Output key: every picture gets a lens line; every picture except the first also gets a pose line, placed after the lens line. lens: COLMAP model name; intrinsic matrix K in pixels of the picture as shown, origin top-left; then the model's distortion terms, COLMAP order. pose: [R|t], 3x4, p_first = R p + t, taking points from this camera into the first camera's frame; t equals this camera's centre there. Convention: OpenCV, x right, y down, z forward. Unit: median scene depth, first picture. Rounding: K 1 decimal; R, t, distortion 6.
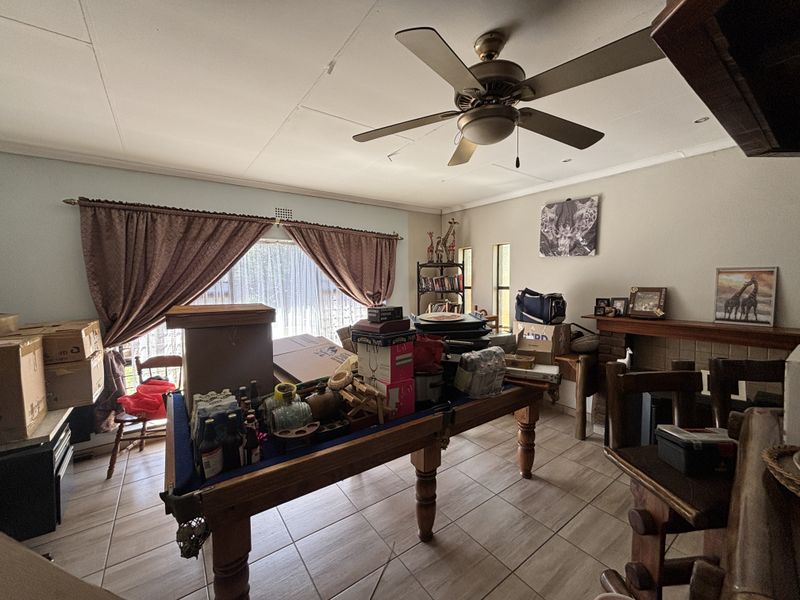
lens RADIAL K [[321.7, 0, 396.4], [0, 321.7, 296.4], [0, 0, 1]] dist [0.001154, -0.000087]
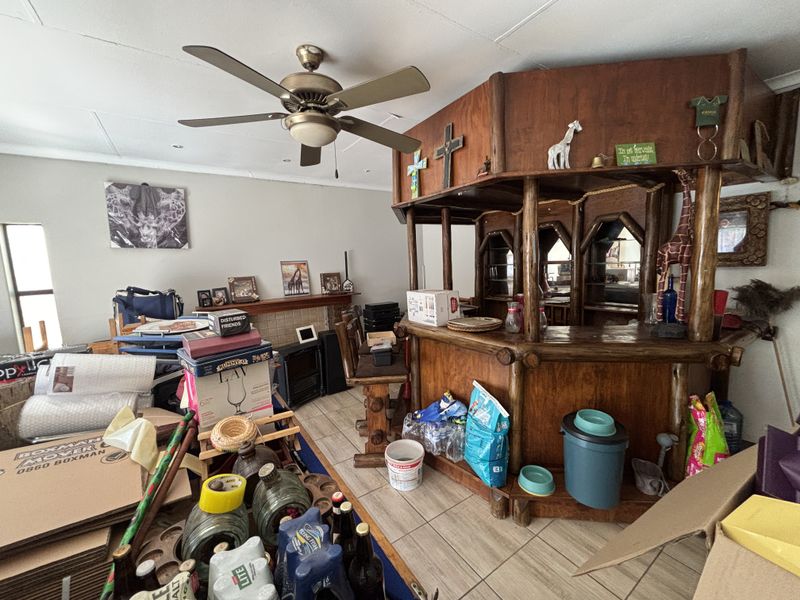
lens RADIAL K [[321.7, 0, 396.5], [0, 321.7, 299.9], [0, 0, 1]] dist [0.001154, -0.000087]
pose [[0.051294, -0.114373, 0.992113, -0.364643], [0.095502, 0.989430, 0.109126, -0.017667], [-0.994107, 0.089151, 0.061674, 0.304401]]
